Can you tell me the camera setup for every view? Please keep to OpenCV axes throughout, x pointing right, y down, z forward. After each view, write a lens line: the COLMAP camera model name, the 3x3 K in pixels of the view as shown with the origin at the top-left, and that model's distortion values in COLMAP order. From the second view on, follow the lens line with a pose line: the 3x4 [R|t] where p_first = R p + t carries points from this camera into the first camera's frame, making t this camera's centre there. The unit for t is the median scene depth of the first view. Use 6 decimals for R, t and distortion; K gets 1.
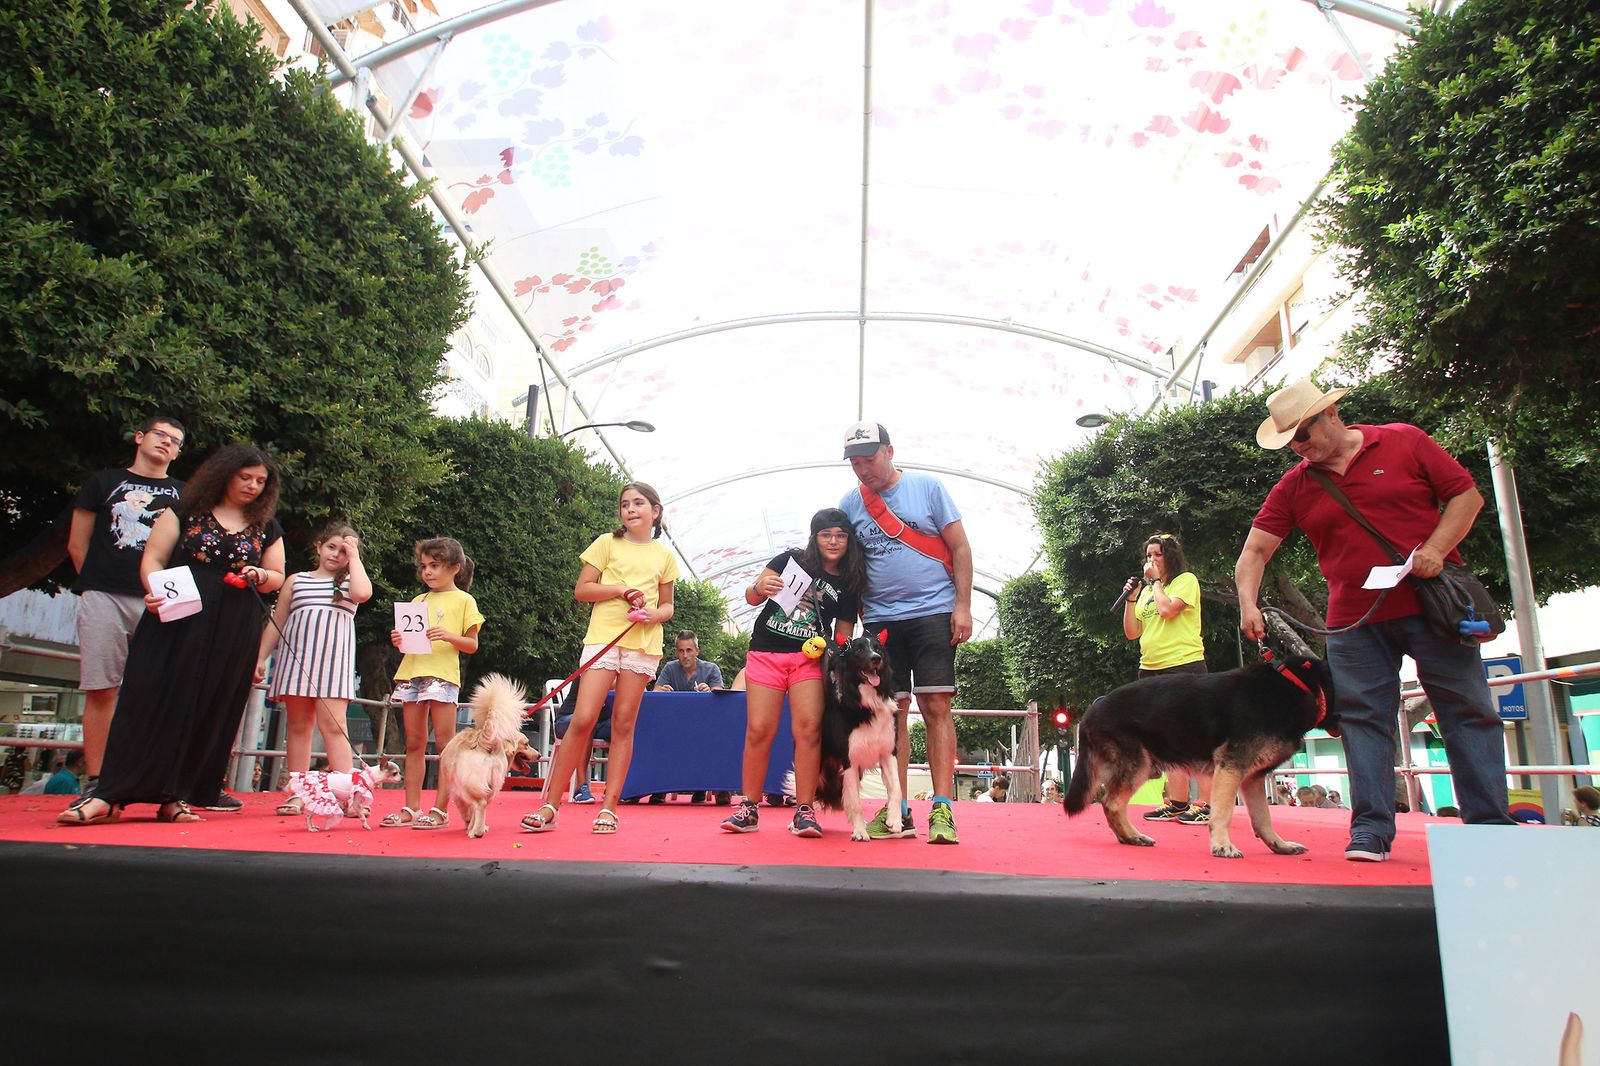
lens RADIAL K [[895.9, 0, 796.2], [0, 895.9, 544.2], [0, 0, 1]] dist [-0.015128, -0.012377]
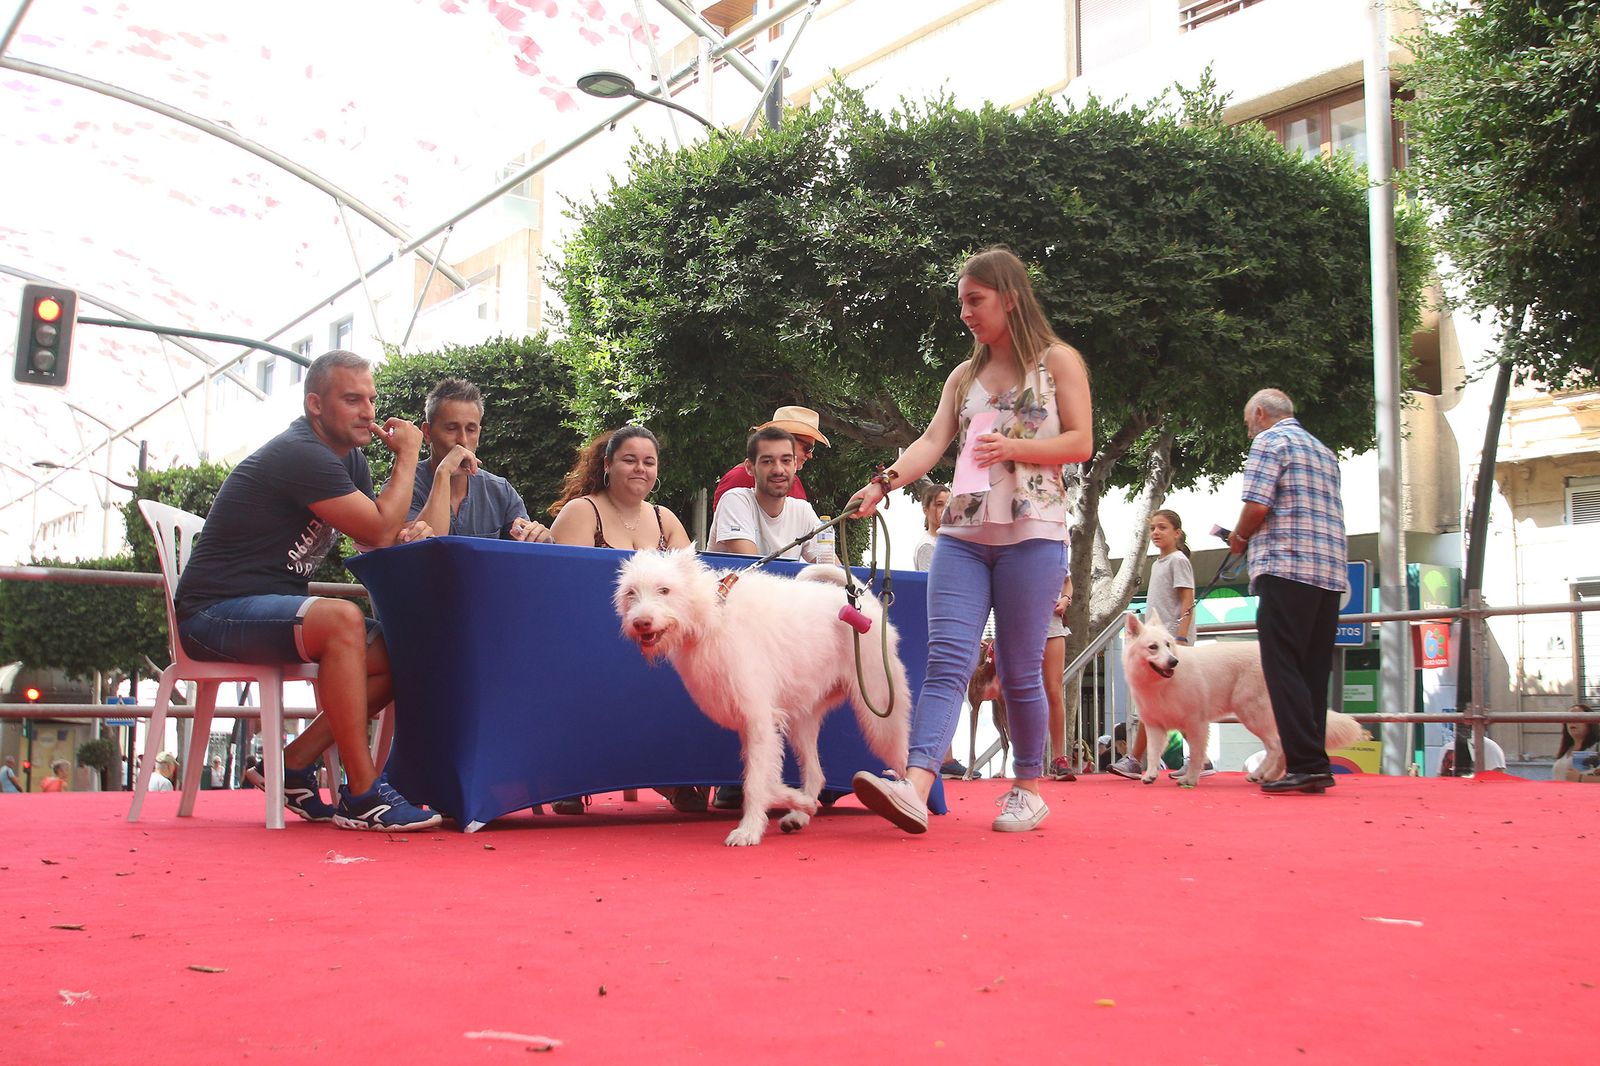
lens RADIAL K [[1622.5, 0, 779.5], [0, 1622.5, 536.3], [0, 0, 1]] dist [-0.066999, 0.000000]
pose [[0.766836, 0.058324, 0.639187, -0.297879], [-0.148399, 0.984990, 0.088158, 0.045231], [-0.624451, -0.162457, 0.763982, 0.214364]]
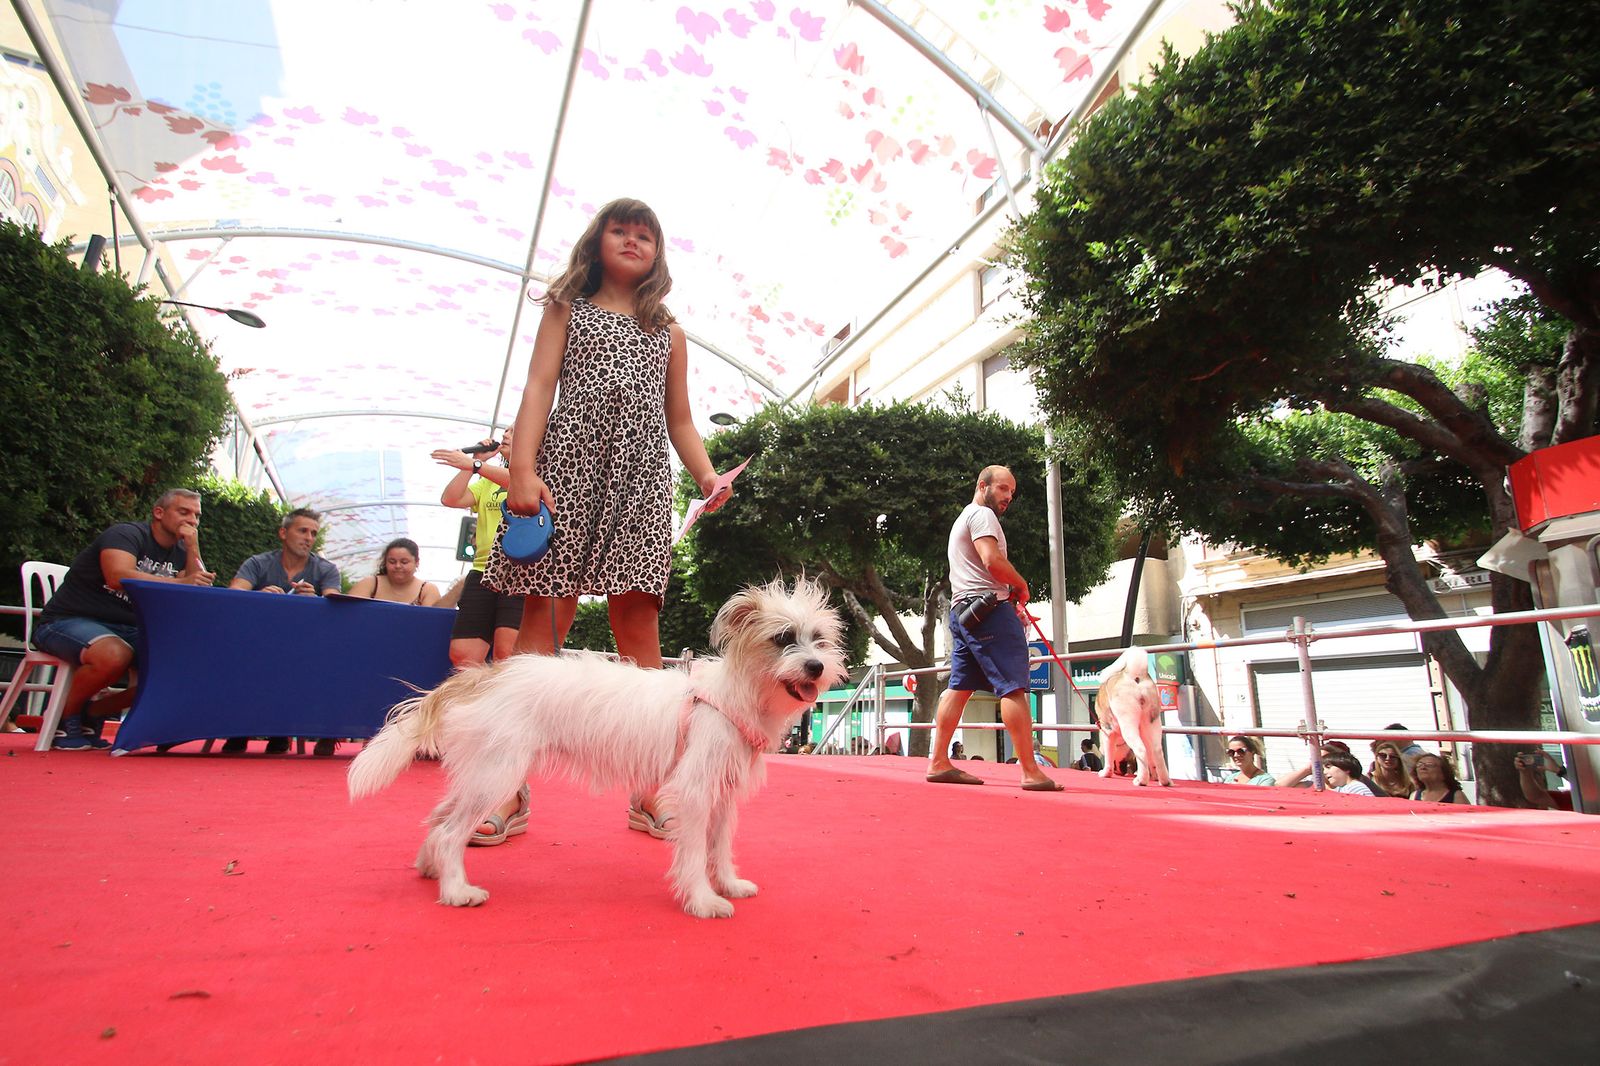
lens RADIAL K [[737.4, 0, 787.8], [0, 737.4, 543.3], [0, 0, 1]] dist [0.007582, -0.013857]
pose [[0.874433, 0.132811, 0.466614, -0.028278], [-0.138093, 0.990151, -0.023037, 0.046290], [-0.465078, -0.044292, 0.884161, 0.169297]]
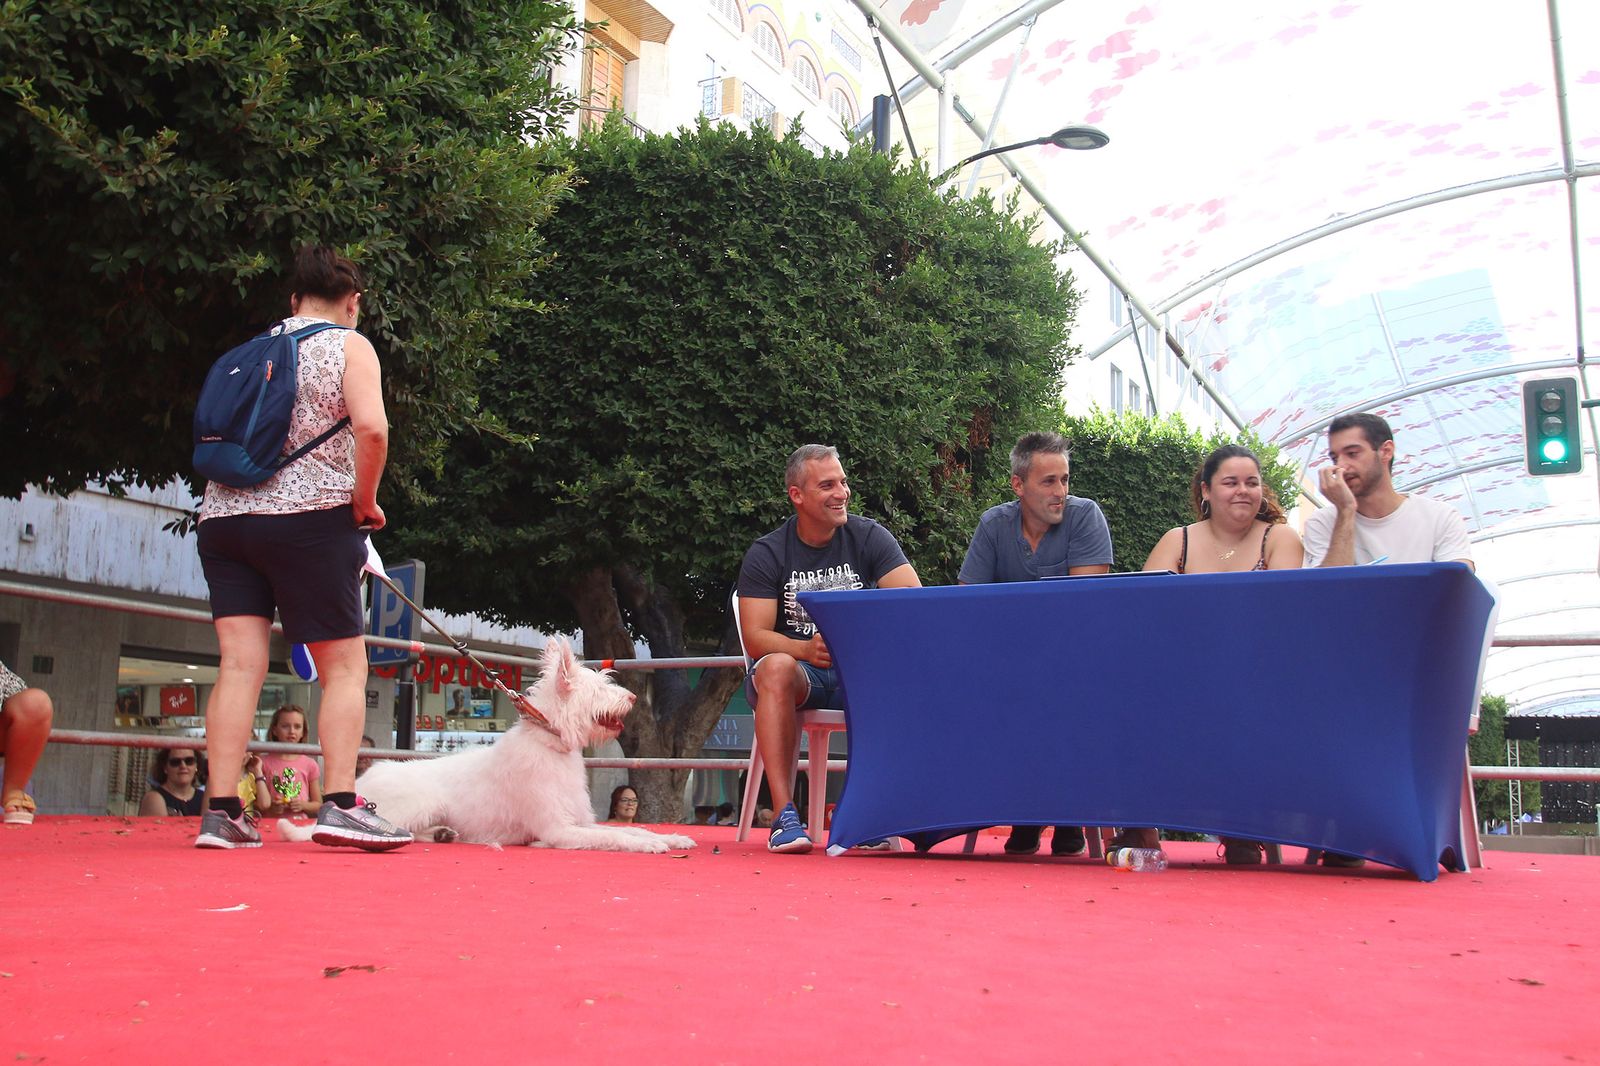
lens RADIAL K [[1534.9, 0, 783.7], [0, 1534.9, 547.9], [0, 0, 1]] dist [-0.063254, 0.000000]
pose [[0.903542, -0.059482, -0.424351, 0.047230], [0.093685, 0.993782, 0.060176, 0.052895], [0.418133, -0.094127, 0.903496, 0.182519]]
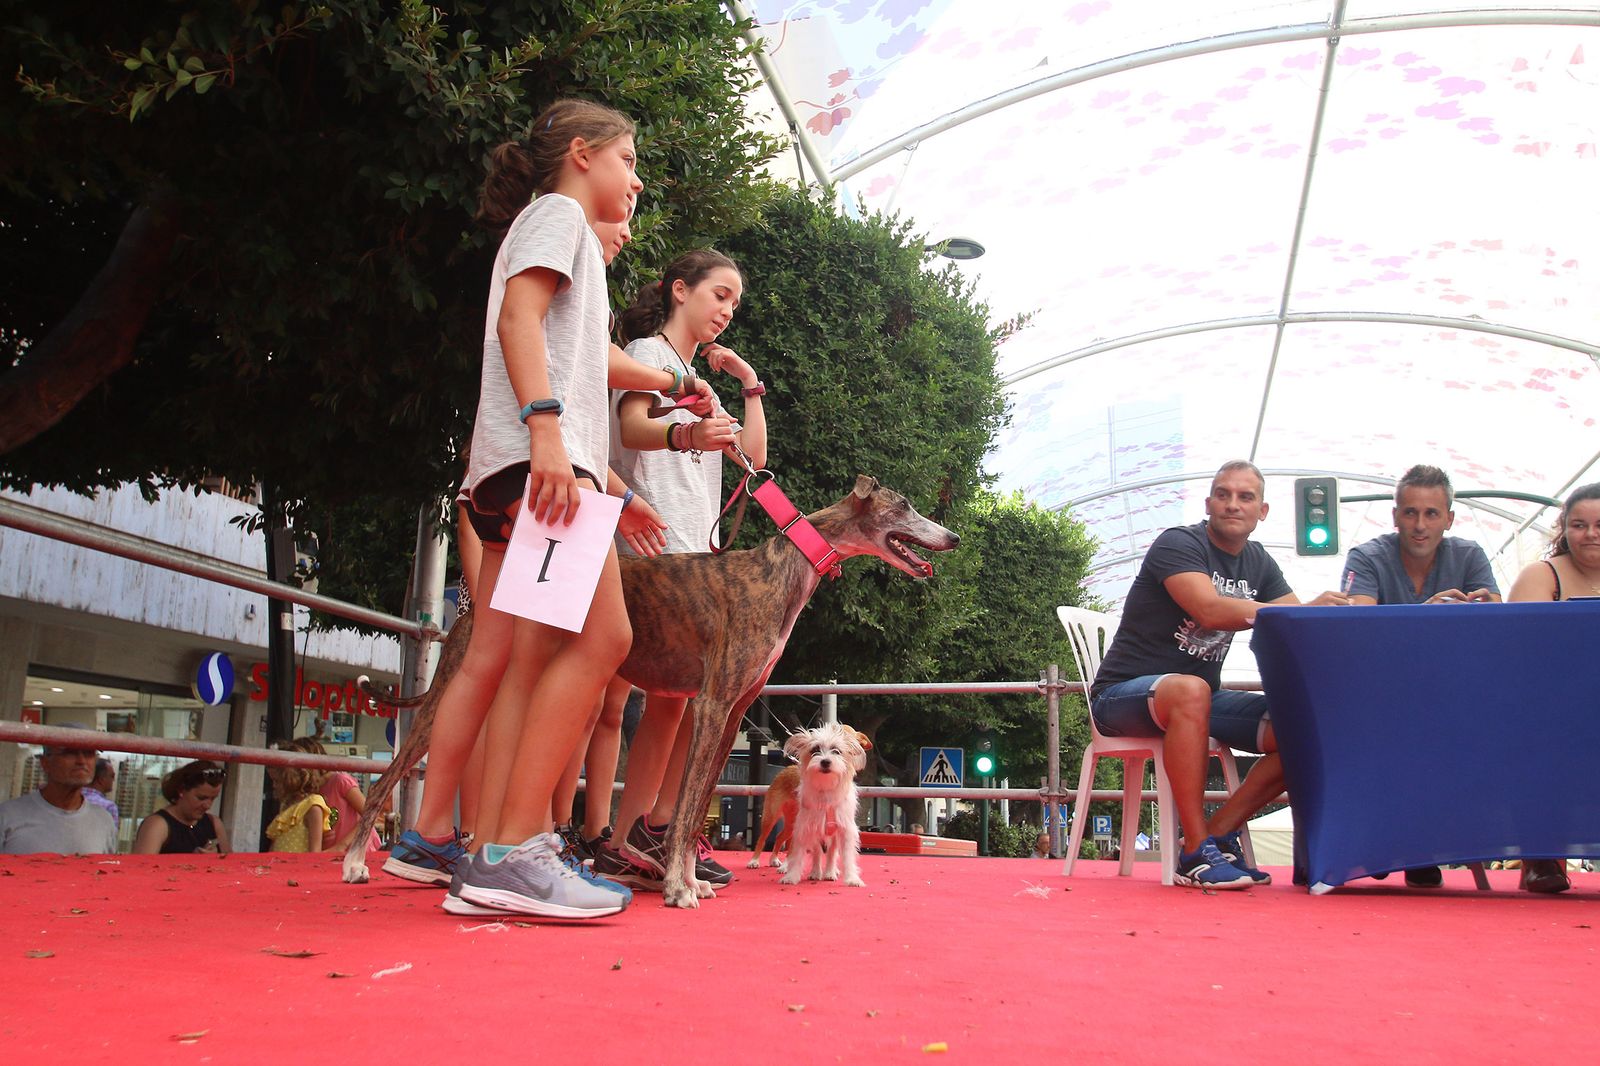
lens RADIAL K [[1277.2, 0, 792.3], [0, 1277.2, 549.8], [0, 0, 1]] dist [-0.063045, 0.028196]
pose [[0.974810, -0.036313, -0.220062, -0.161731], [0.043906, 0.998594, 0.029710, 0.061141], [0.218673, -0.038624, 0.975033, 0.223101]]
